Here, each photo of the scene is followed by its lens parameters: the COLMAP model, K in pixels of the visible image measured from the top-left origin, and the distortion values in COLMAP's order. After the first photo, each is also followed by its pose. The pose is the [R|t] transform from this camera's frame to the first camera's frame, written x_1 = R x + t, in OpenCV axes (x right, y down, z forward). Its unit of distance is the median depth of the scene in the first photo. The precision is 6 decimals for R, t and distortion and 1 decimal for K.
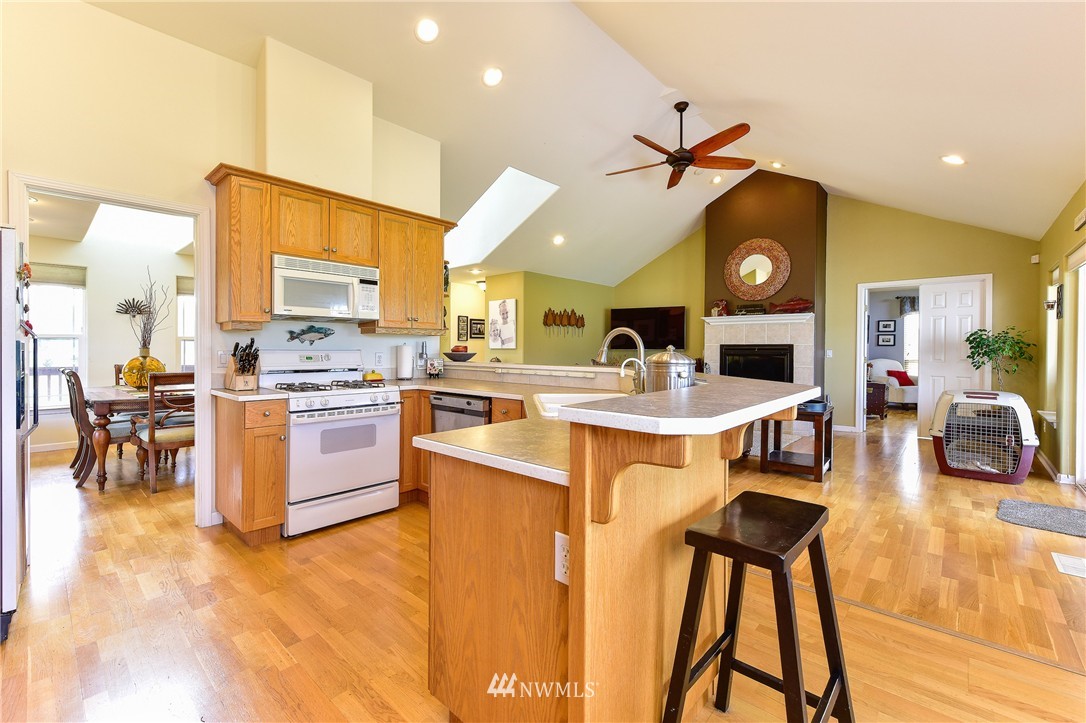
lens RADIAL K [[461.0, 0, 534.9], [0, 461.0, 348.6], [0, 0, 1]] dist [0.002097, 0.000105]
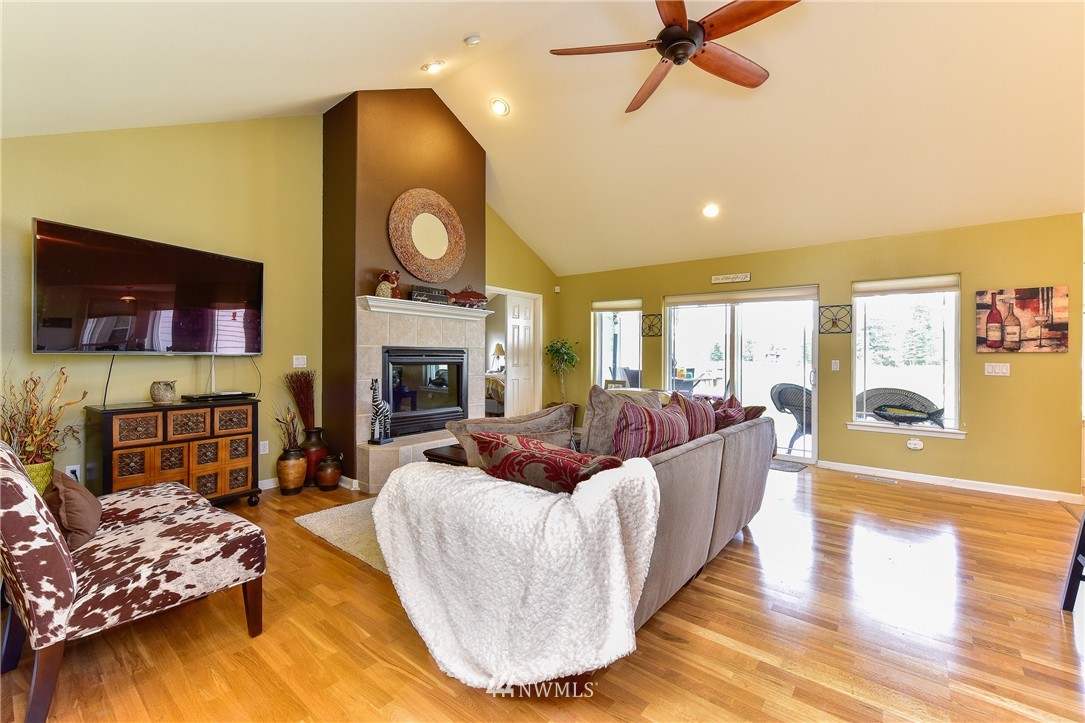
lens RADIAL K [[449.0, 0, 547.3], [0, 449.0, 354.6], [0, 0, 1]] dist [0.002662, 0.000254]
pose [[-0.058570, -0.001468, 0.998282, -0.321356], [-0.012423, 0.999923, 0.000741, -0.001920], [-0.998206, -0.012358, -0.058583, 1.481431]]
